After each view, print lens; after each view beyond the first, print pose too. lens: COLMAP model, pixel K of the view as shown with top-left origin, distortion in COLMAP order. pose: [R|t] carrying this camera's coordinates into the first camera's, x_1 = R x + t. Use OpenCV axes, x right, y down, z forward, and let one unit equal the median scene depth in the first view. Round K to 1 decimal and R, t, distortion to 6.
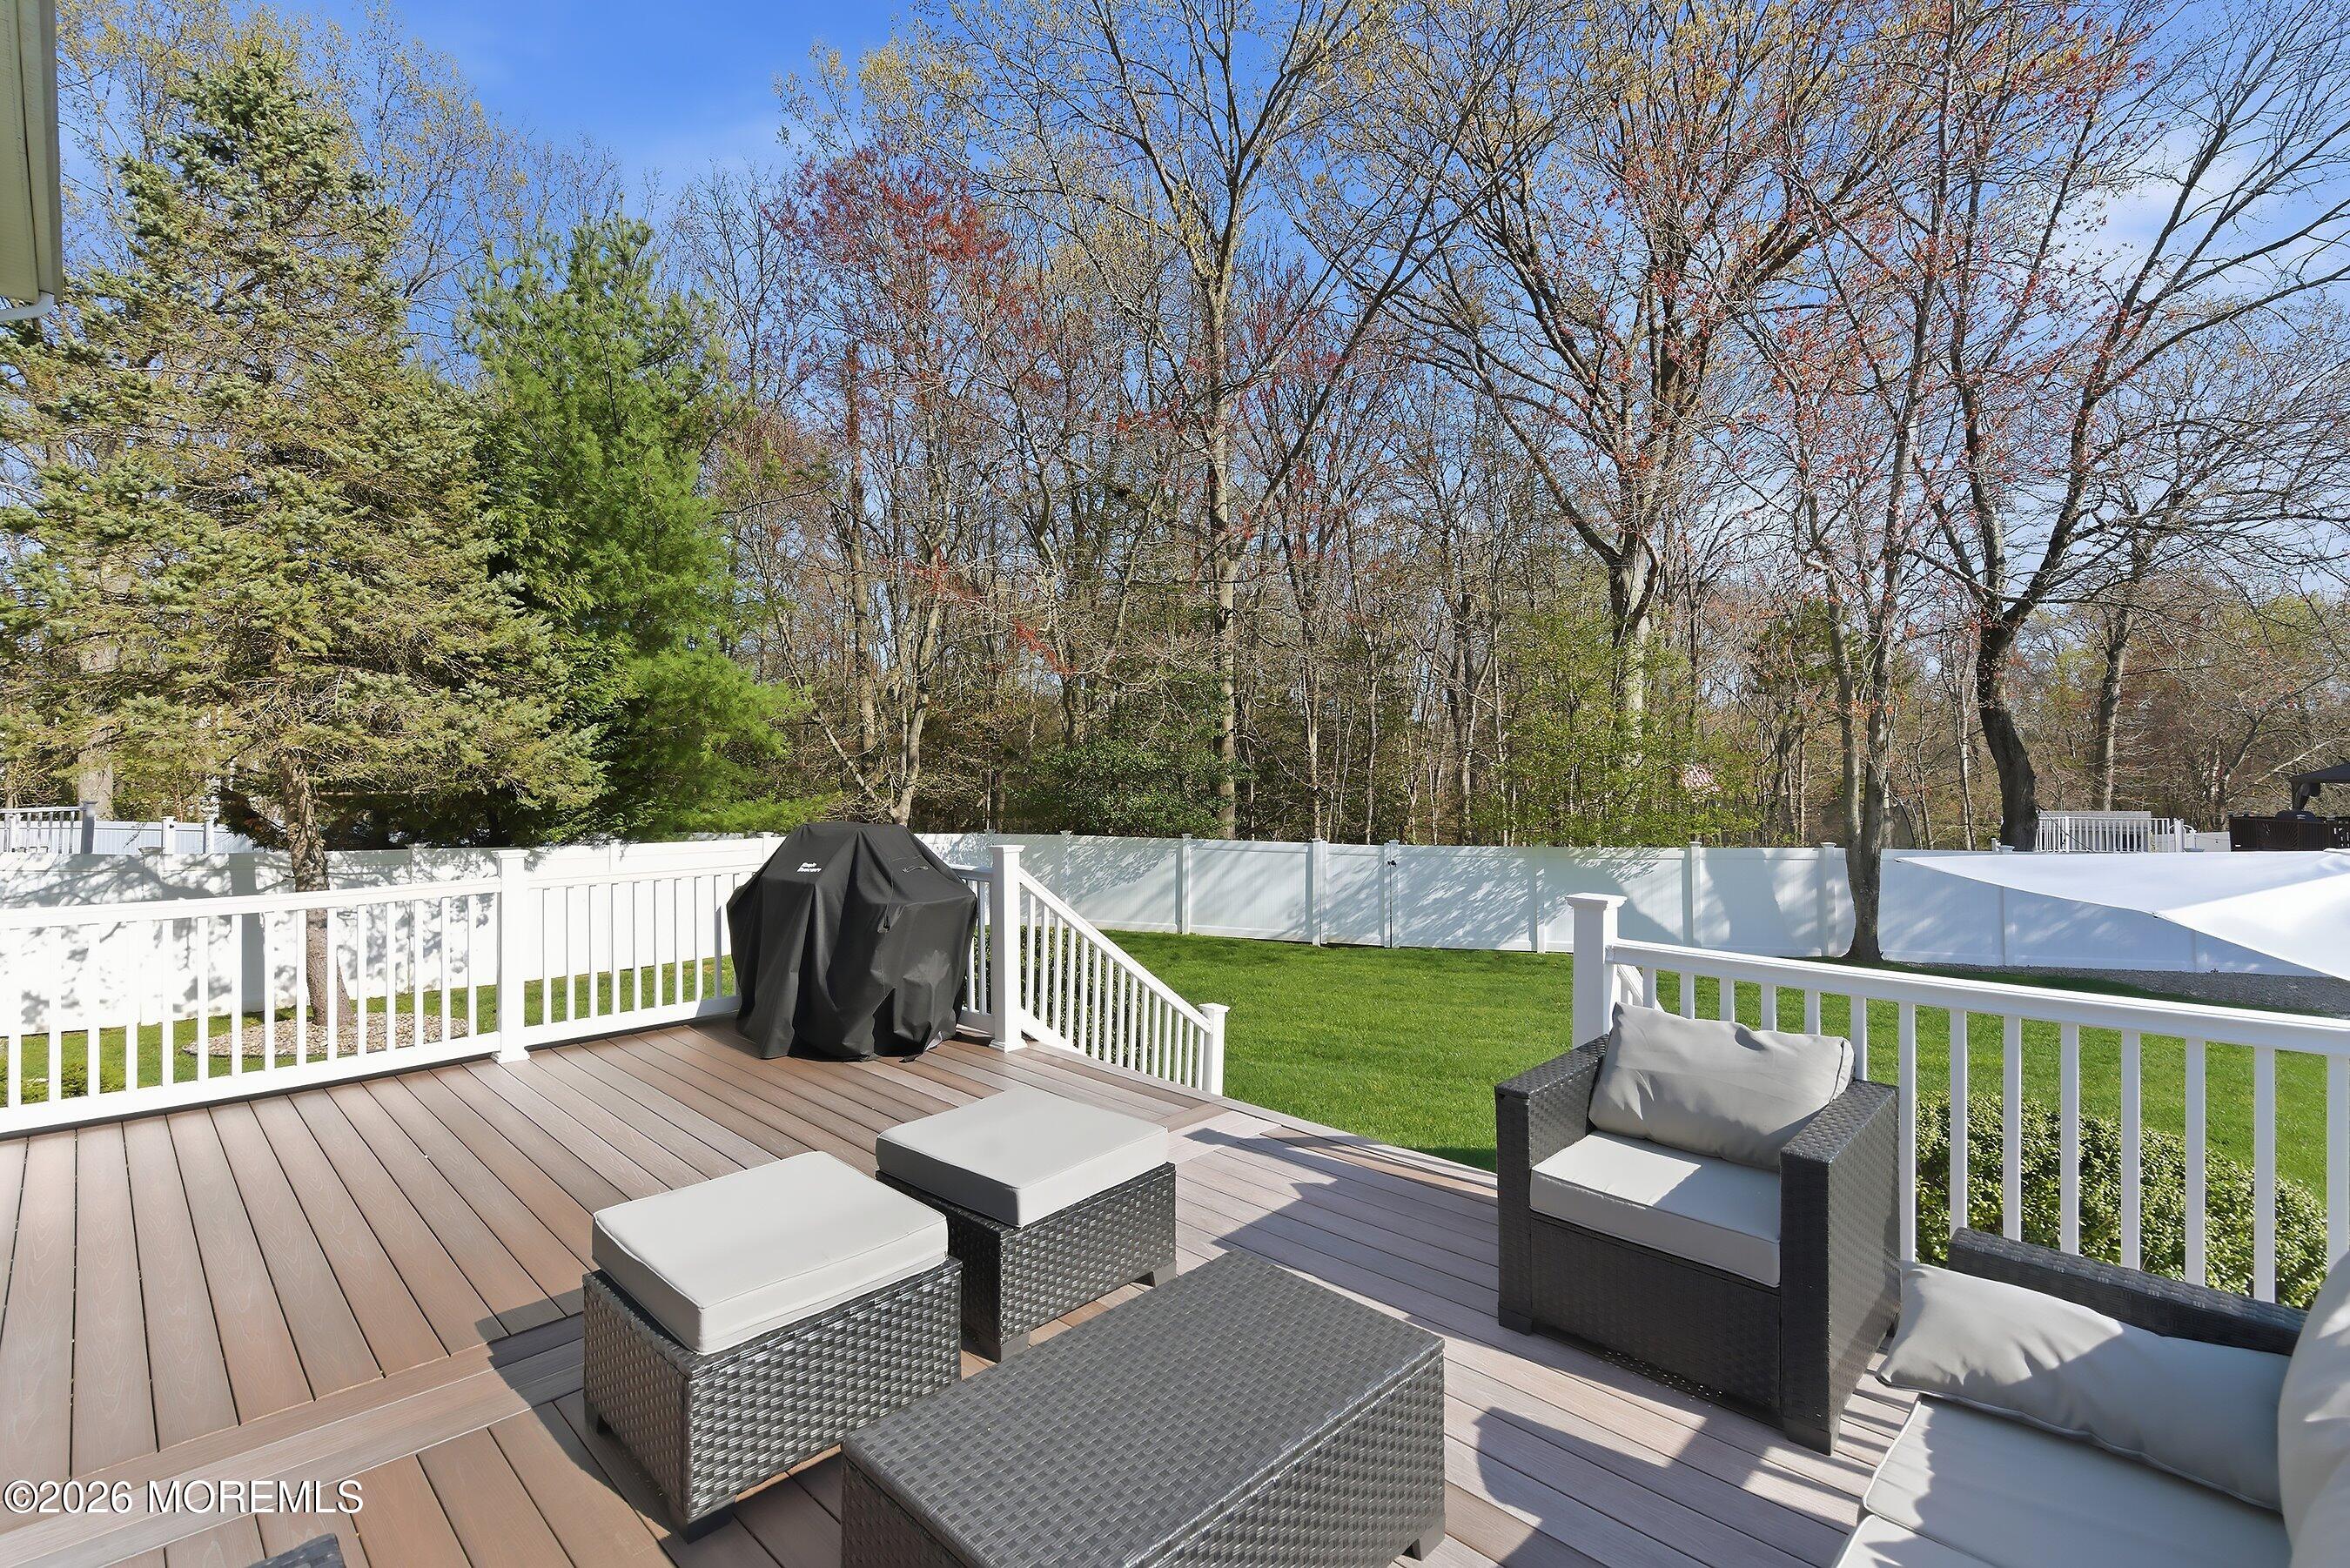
lens RADIAL K [[1114.0, 0, 1175.0], [0, 1114.0, 784.0], [0, 0, 1]] dist [-0.042023, -0.000376]
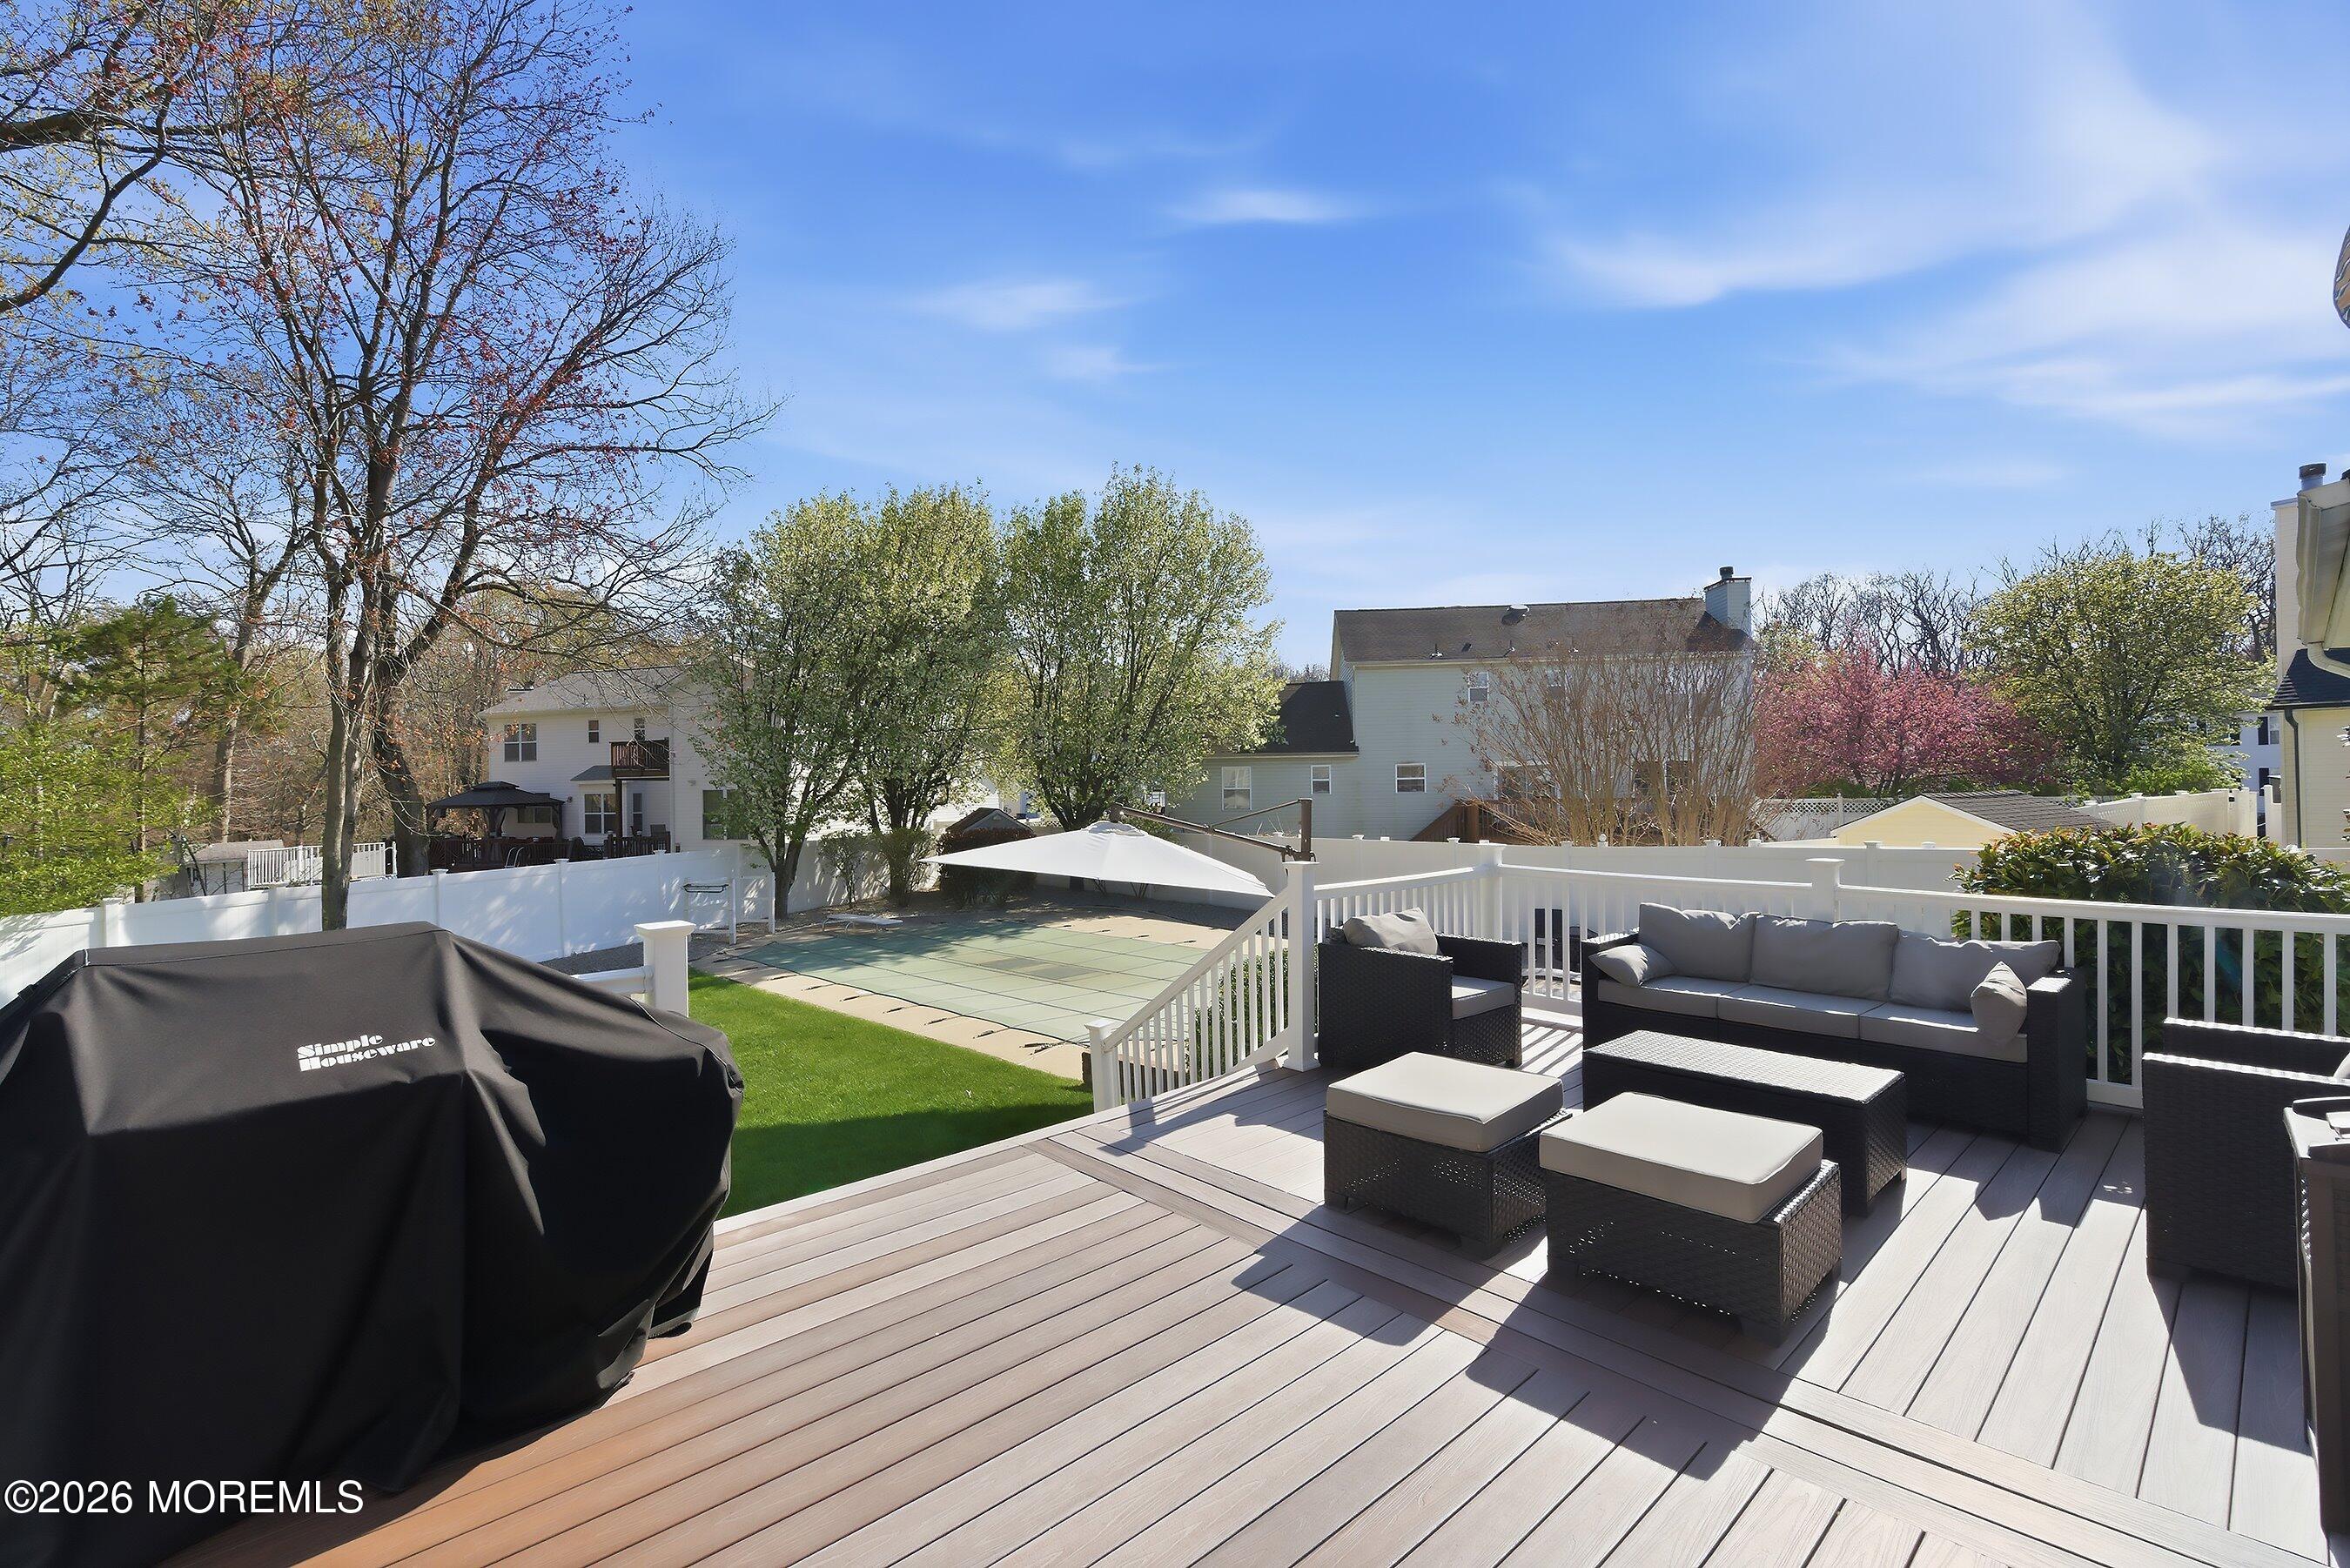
lens RADIAL K [[1073.4, 0, 1175.0], [0, 1073.4, 784.0], [0, 0, 1]] dist [-0.000523, -0.000080]
pose [[0.006183, 0.002797, 0.999977, -0.868573], [0.026899, 0.999634, -0.002962, -0.014952], [-0.999619, 0.026917, 0.006106, 0.835043]]
